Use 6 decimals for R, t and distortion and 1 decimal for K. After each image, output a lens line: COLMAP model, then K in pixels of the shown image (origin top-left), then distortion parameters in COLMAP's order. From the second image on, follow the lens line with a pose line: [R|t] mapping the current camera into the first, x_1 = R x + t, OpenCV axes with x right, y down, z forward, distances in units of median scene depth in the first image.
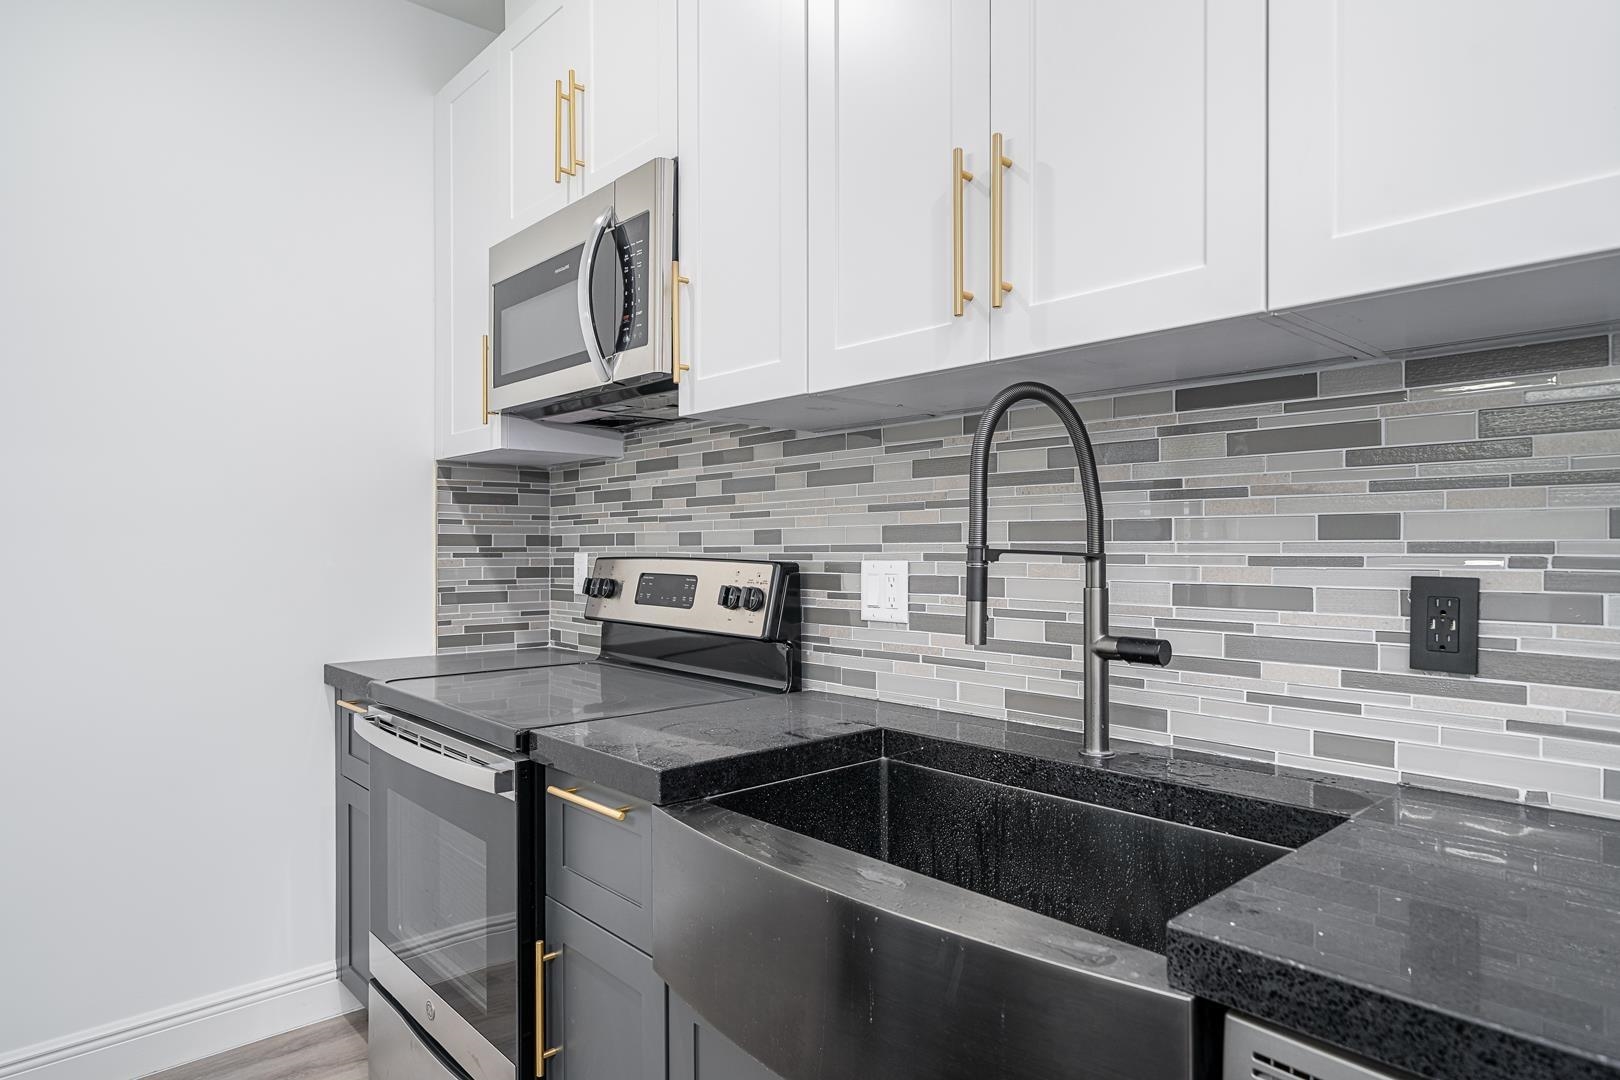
lens RADIAL K [[943.2, 0, 811.8], [0, 943.2, 547.7], [0, 0, 1]] dist [-0.000061, 0.000286]
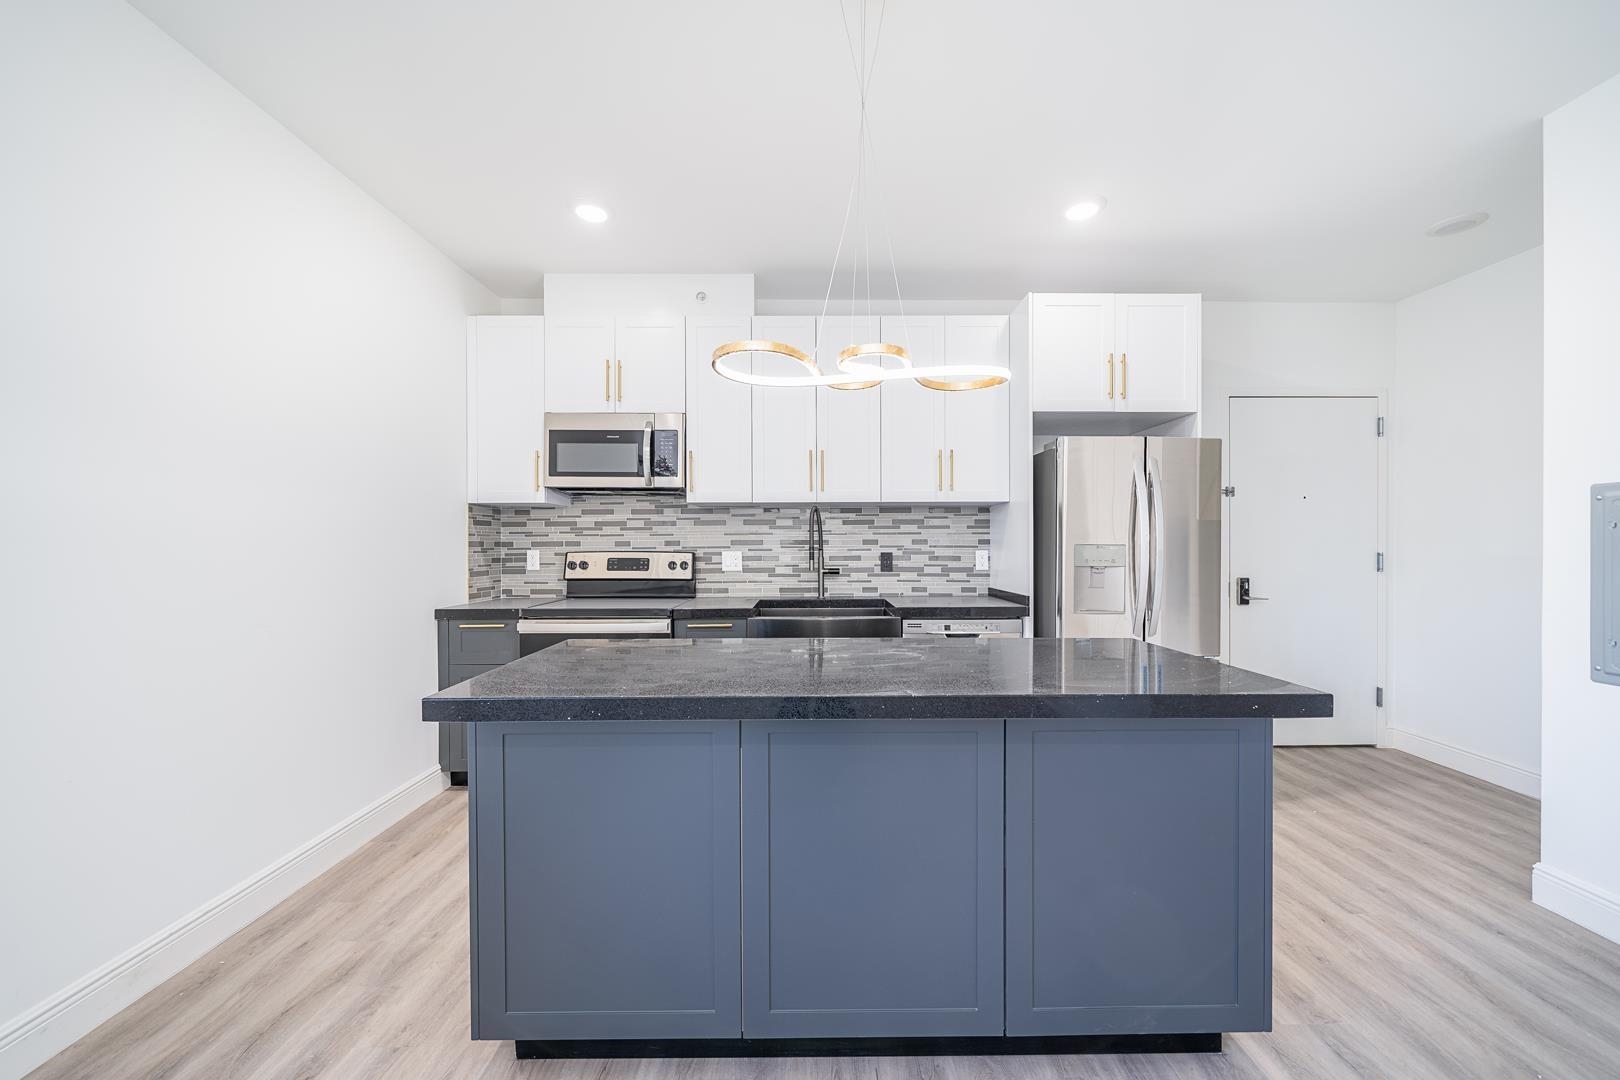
lens RADIAL K [[602.8, 0, 817.2], [0, 602.8, 548.2], [0, 0, 1]] dist [-0.001179, 0.000117]
pose [[0.666778, -0.006341, 0.745230, -1.191901], [0.003358, 0.999979, 0.005504, -0.006144], [-0.745249, -0.001168, 0.666785, -0.515559]]
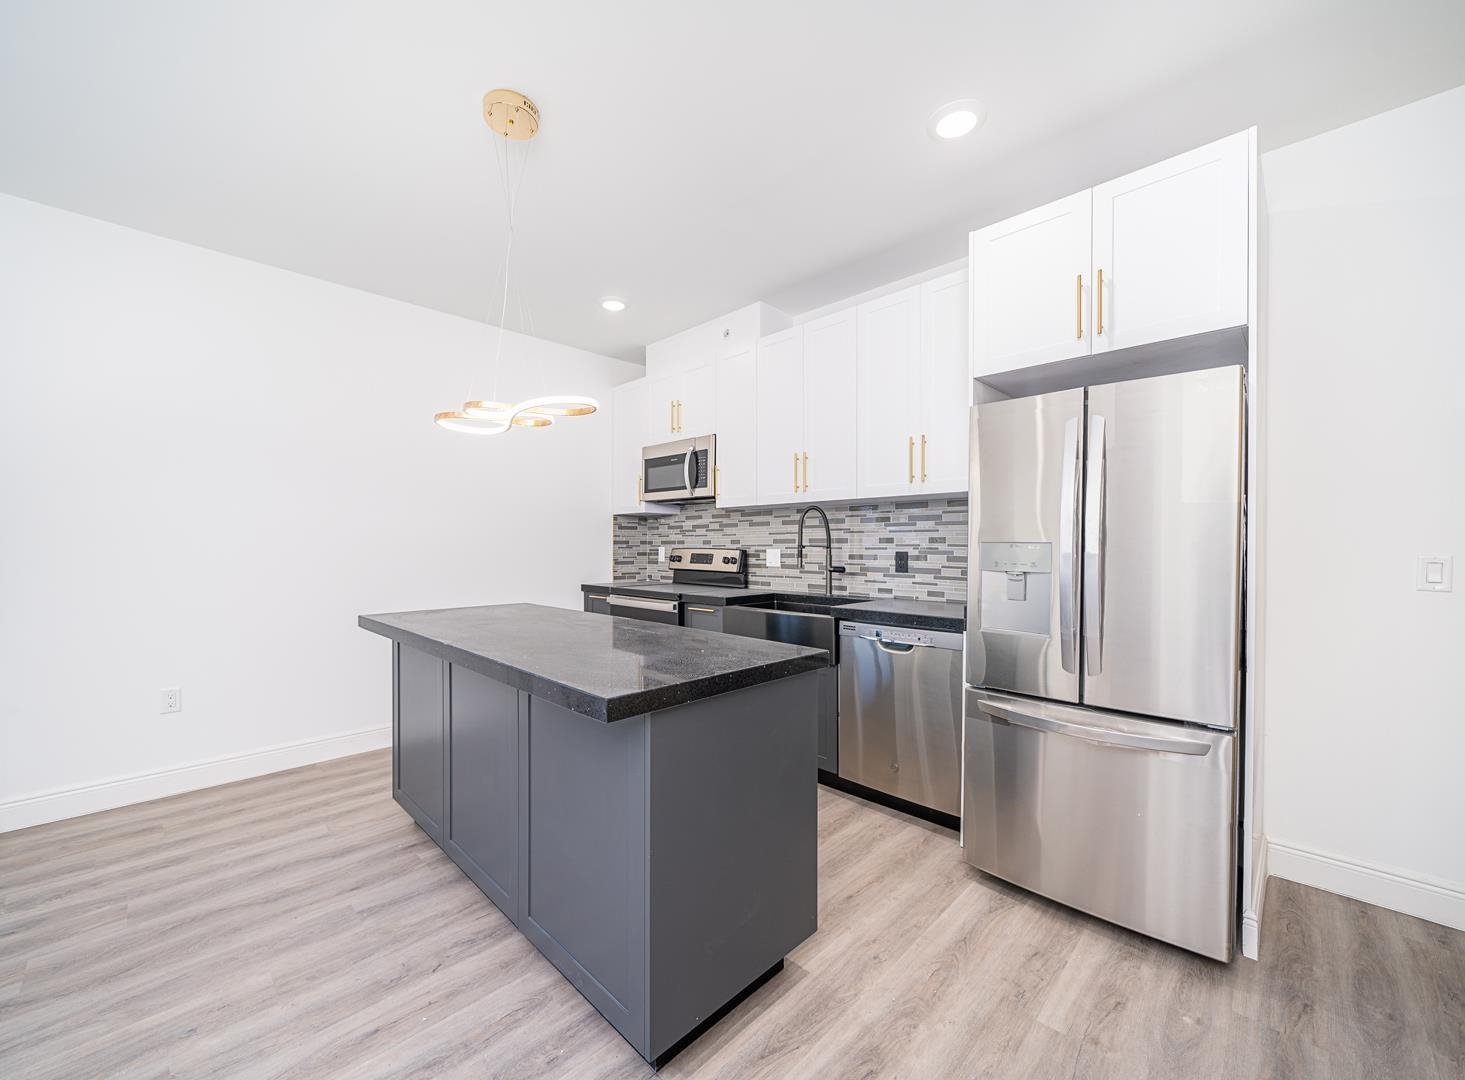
lens RADIAL K [[585.6, 0, 720.3], [0, 585.6, 548.2], [0, 0, 1]] dist [0.001952, 0.000273]
pose [[0.999349, 0.002088, 0.036029, -0.191965], [-0.002214, 0.999992, 0.003451, 0.003963], [-0.036021, -0.003529, 0.999345, -1.119482]]
